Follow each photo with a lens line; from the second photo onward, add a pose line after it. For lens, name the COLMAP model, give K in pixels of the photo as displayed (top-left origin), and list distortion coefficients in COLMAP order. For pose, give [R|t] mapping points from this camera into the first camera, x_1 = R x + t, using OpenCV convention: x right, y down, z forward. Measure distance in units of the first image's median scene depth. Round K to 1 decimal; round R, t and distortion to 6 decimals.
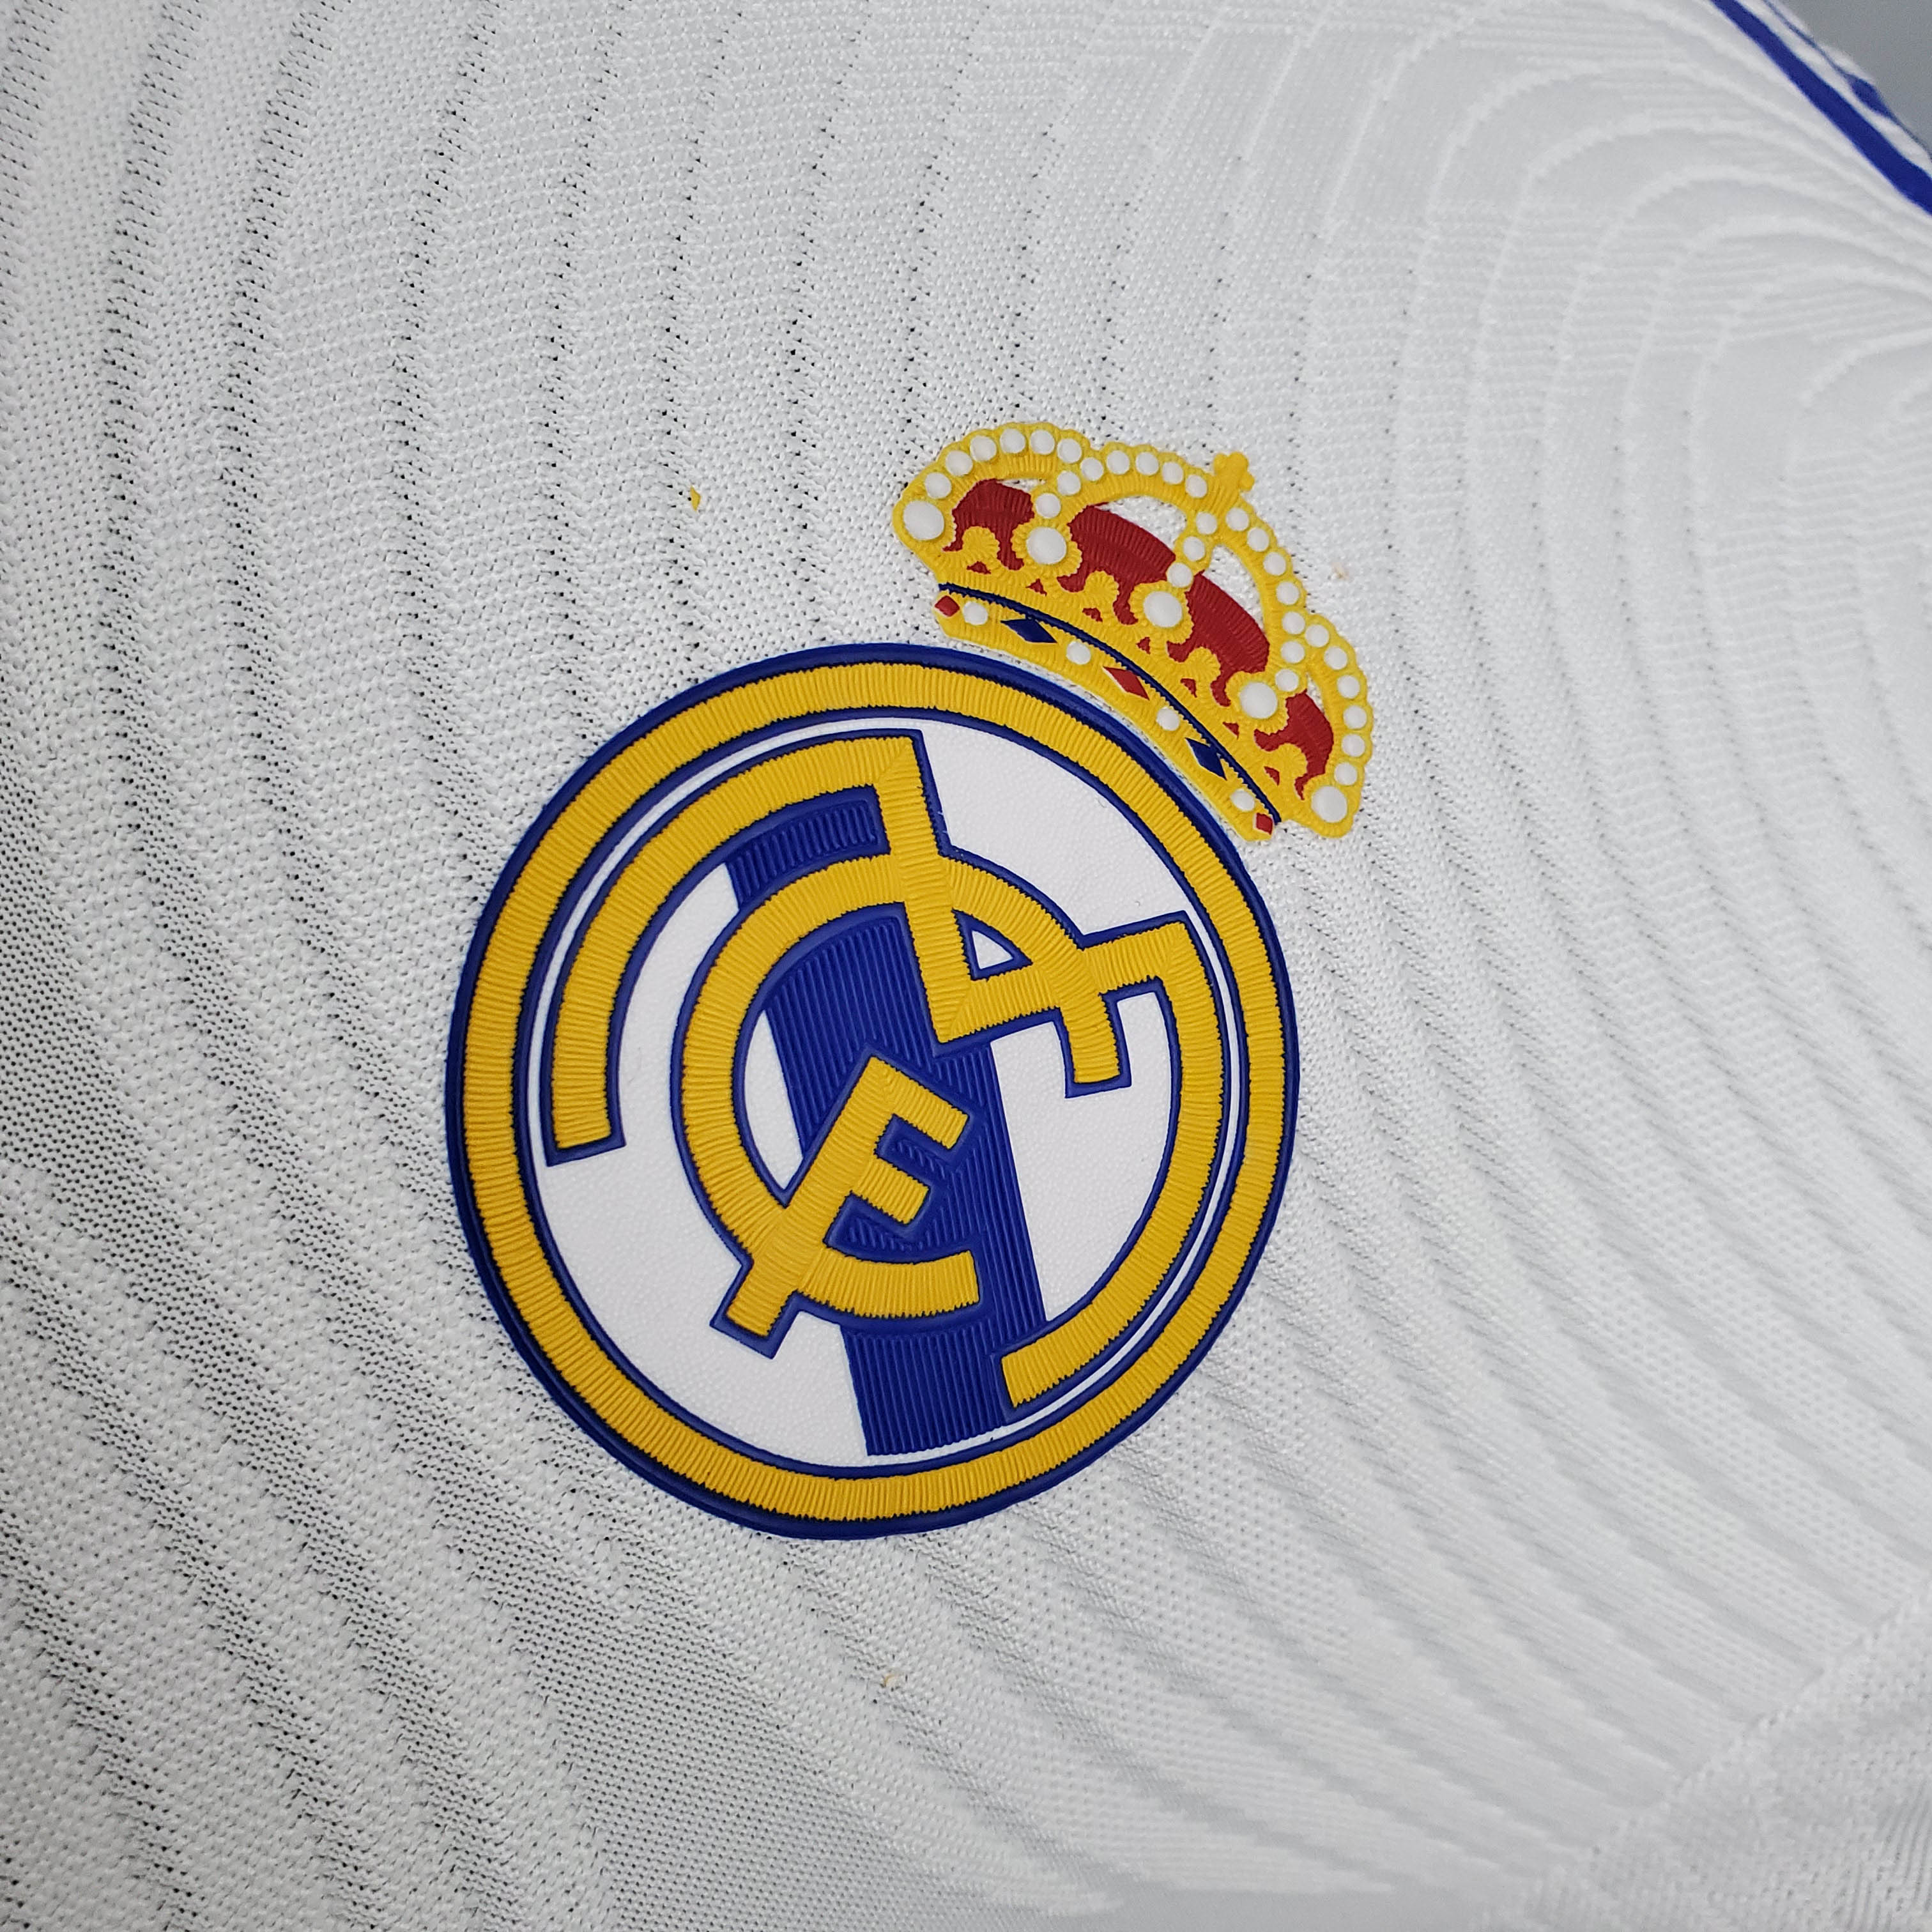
lens RADIAL K [[2182.8, 0, 966.0], [0, 2182.8, 966.0], [0, 0, 1]] dist [0.385149, -1.458109]
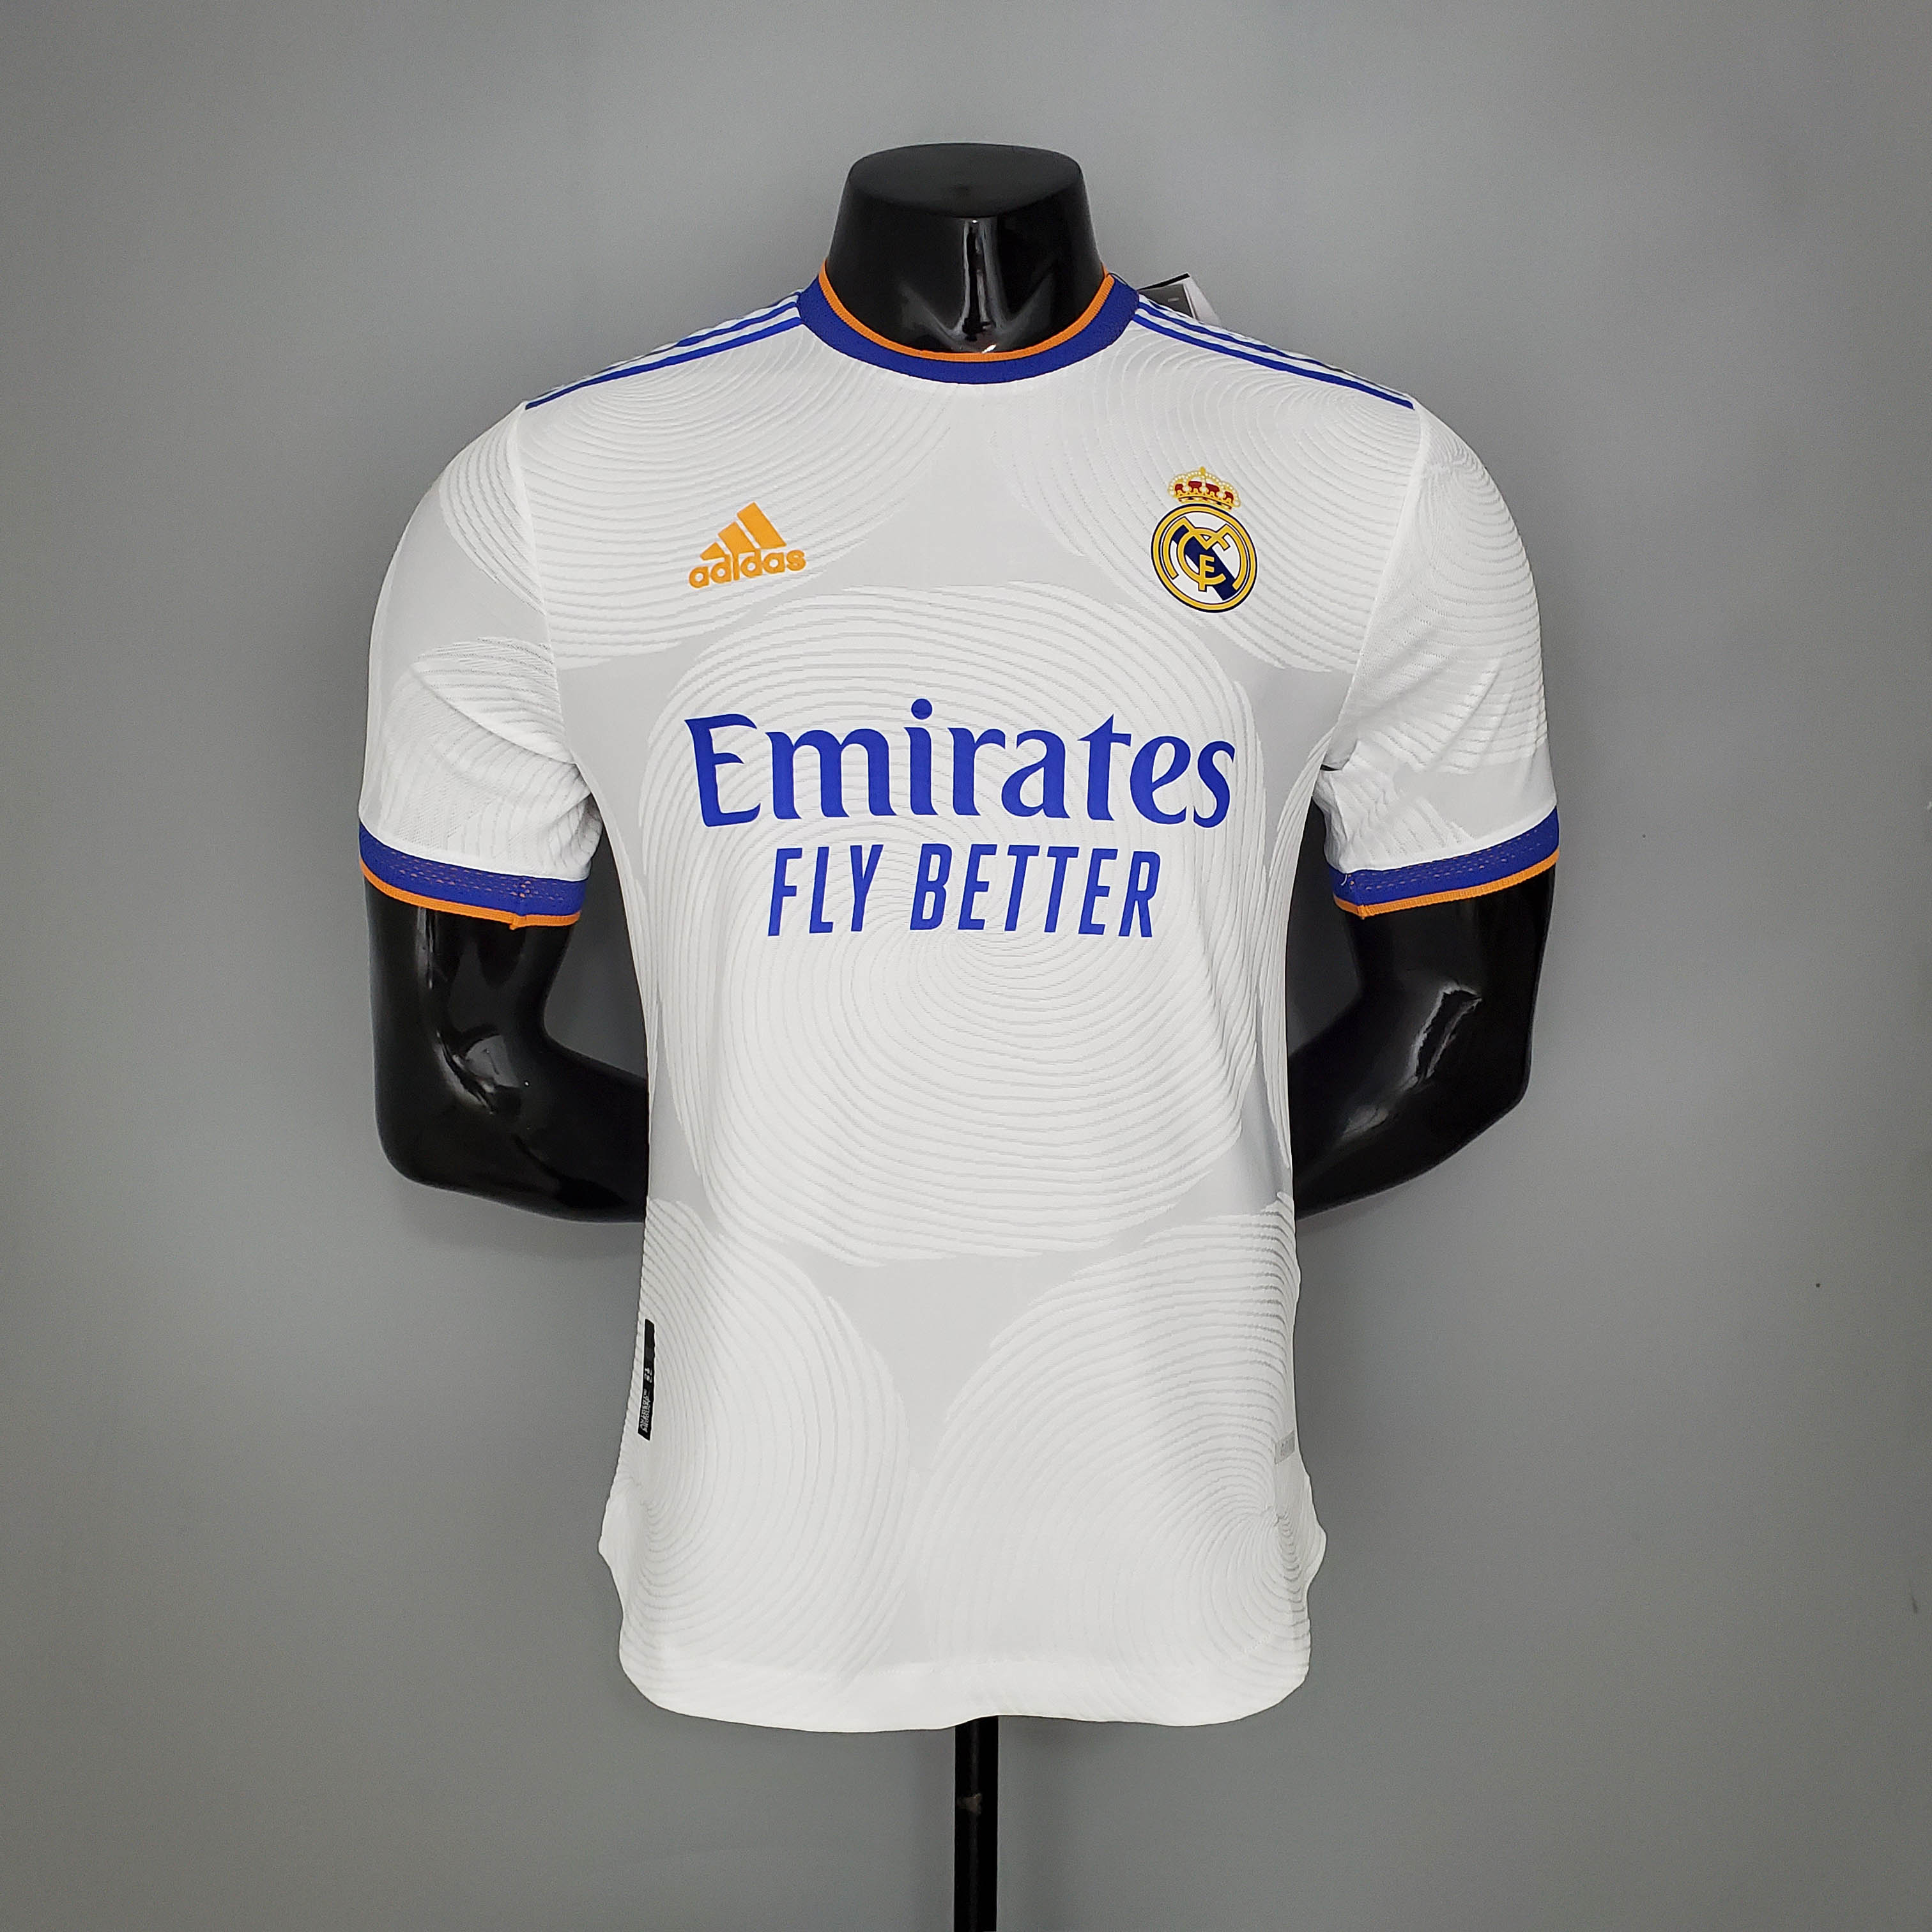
lens RADIAL K [[2182.8, 0, 966.0], [0, 2182.8, 966.0], [0, 0, 1]] dist [0.385149, -1.458109]
pose [[0.885122, -0.464330, 0.030929, -1.628470], [0.465358, 0.882989, -0.061417, 1.368013], [0.001208, 0.068755, 0.997633, -6.467674]]
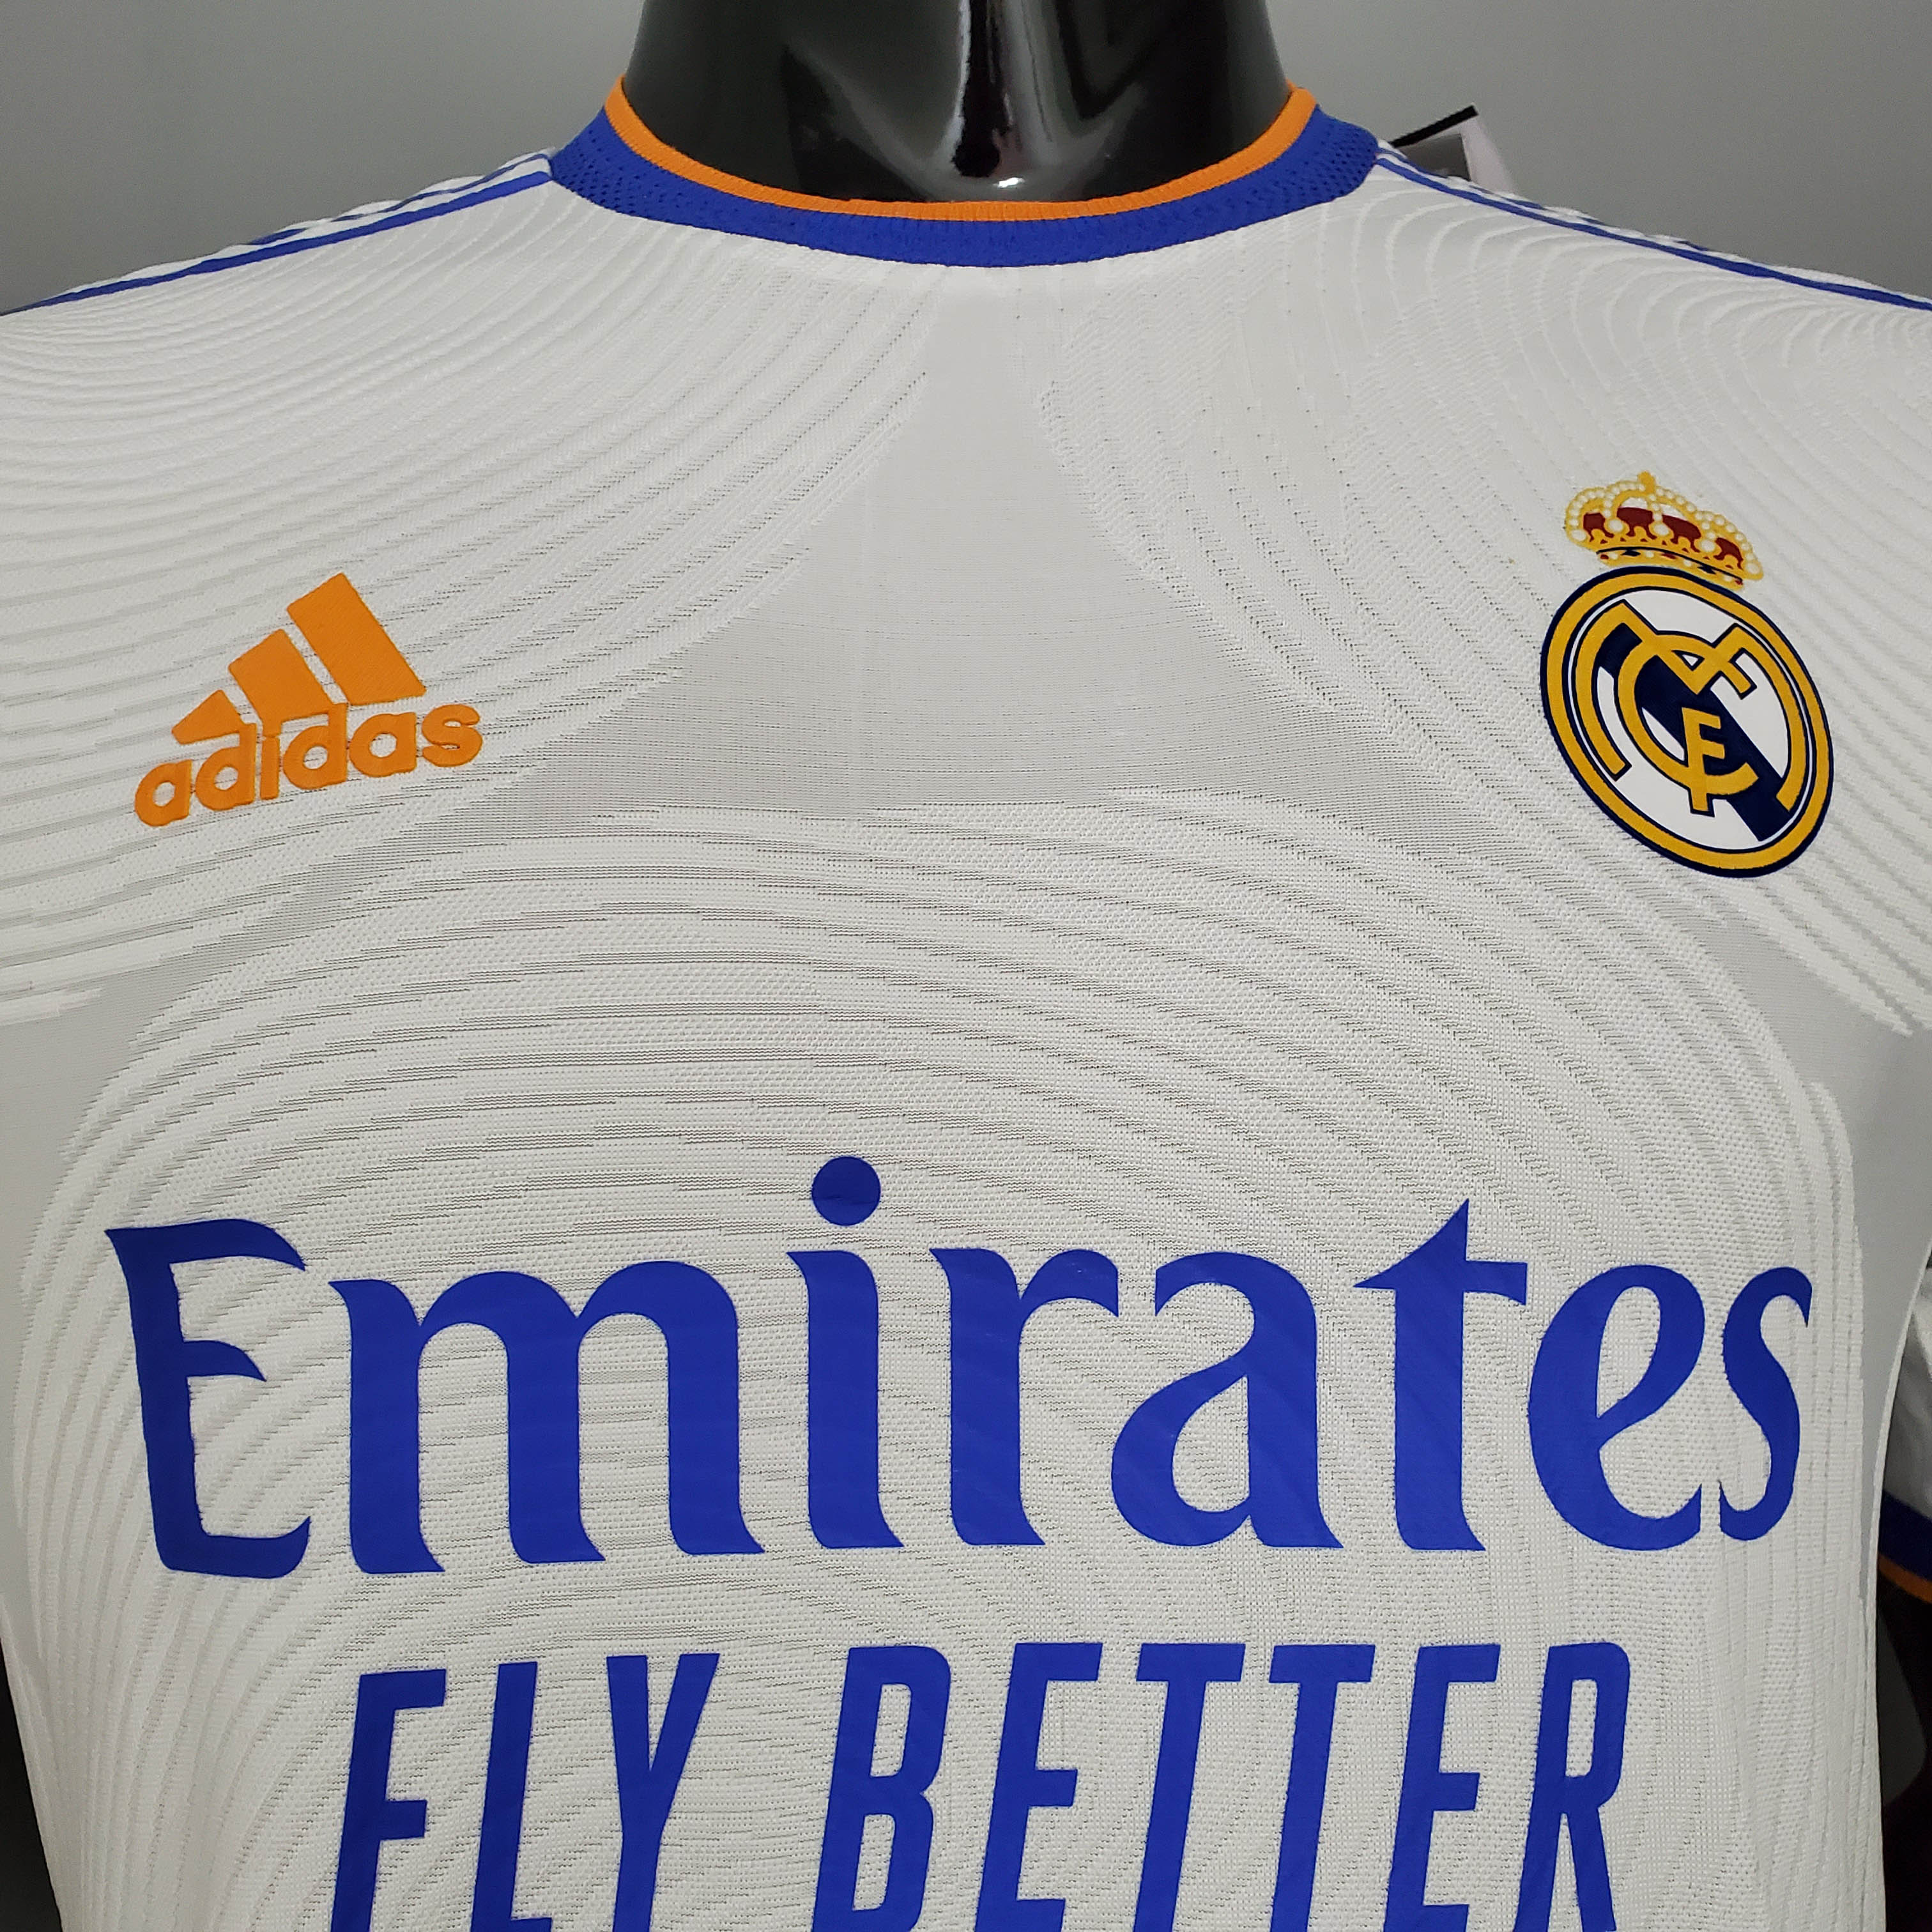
lens RADIAL K [[2172.3, 0, 966.0], [0, 2172.3, 966.0], [0, 0, 1]] dist [0.001850, -0.045651]
pose [[0.877360, -0.470331, 0.095020, -1.123182], [0.479769, 0.863108, -0.157690, 0.291436], [-0.007847, 0.183939, 0.982906, -1.402637]]
